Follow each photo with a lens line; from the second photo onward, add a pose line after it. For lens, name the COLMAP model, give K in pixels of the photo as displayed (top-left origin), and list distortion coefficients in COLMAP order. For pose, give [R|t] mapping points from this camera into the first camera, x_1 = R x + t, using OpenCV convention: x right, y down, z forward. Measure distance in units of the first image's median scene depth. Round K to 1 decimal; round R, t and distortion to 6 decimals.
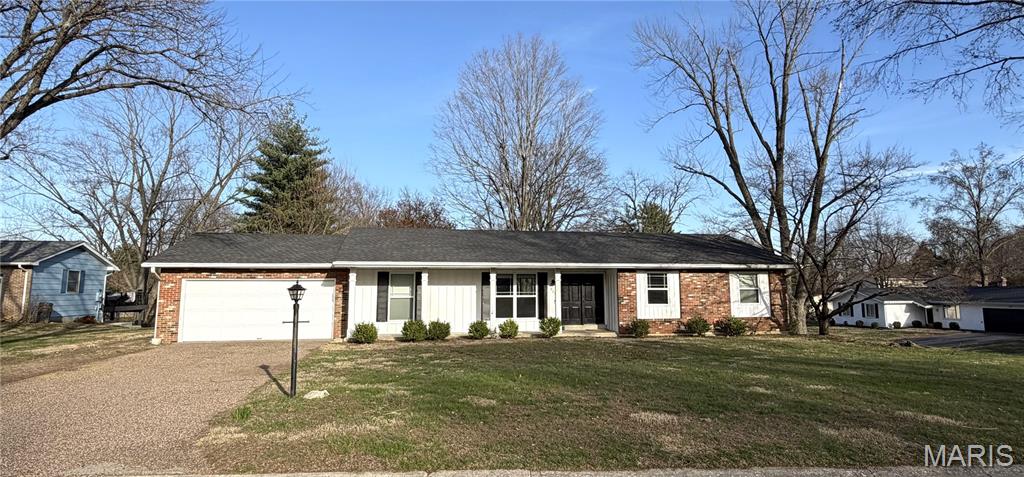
lens RADIAL K [[468.4, 0, 519.1], [0, 468.4, 236.2], [0, 0, 1]] dist [0.020117, 0.000054]
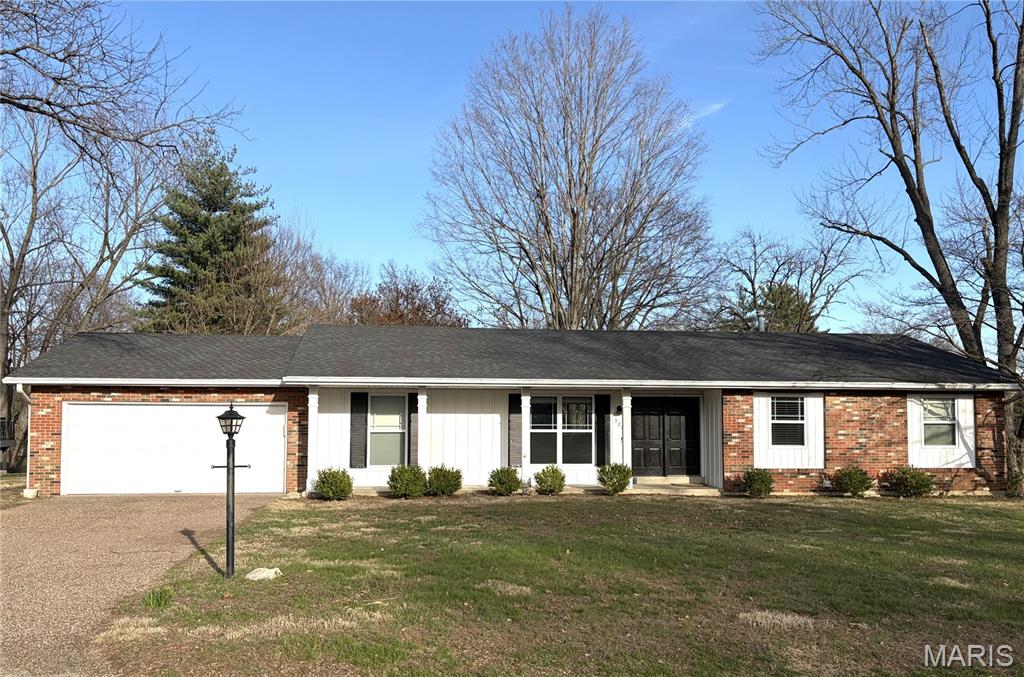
lens RADIAL K [[823.9, 0, 511.8], [0, 823.9, 335.1], [0, 0, 1]] dist [-0.031783, 0.001430]
pose [[0.997389, -0.001042, -0.072209, 0.005920], [0.001114, 0.999999, 0.000957, -0.004568], [0.072208, -0.001035, 0.997389, -0.113051]]
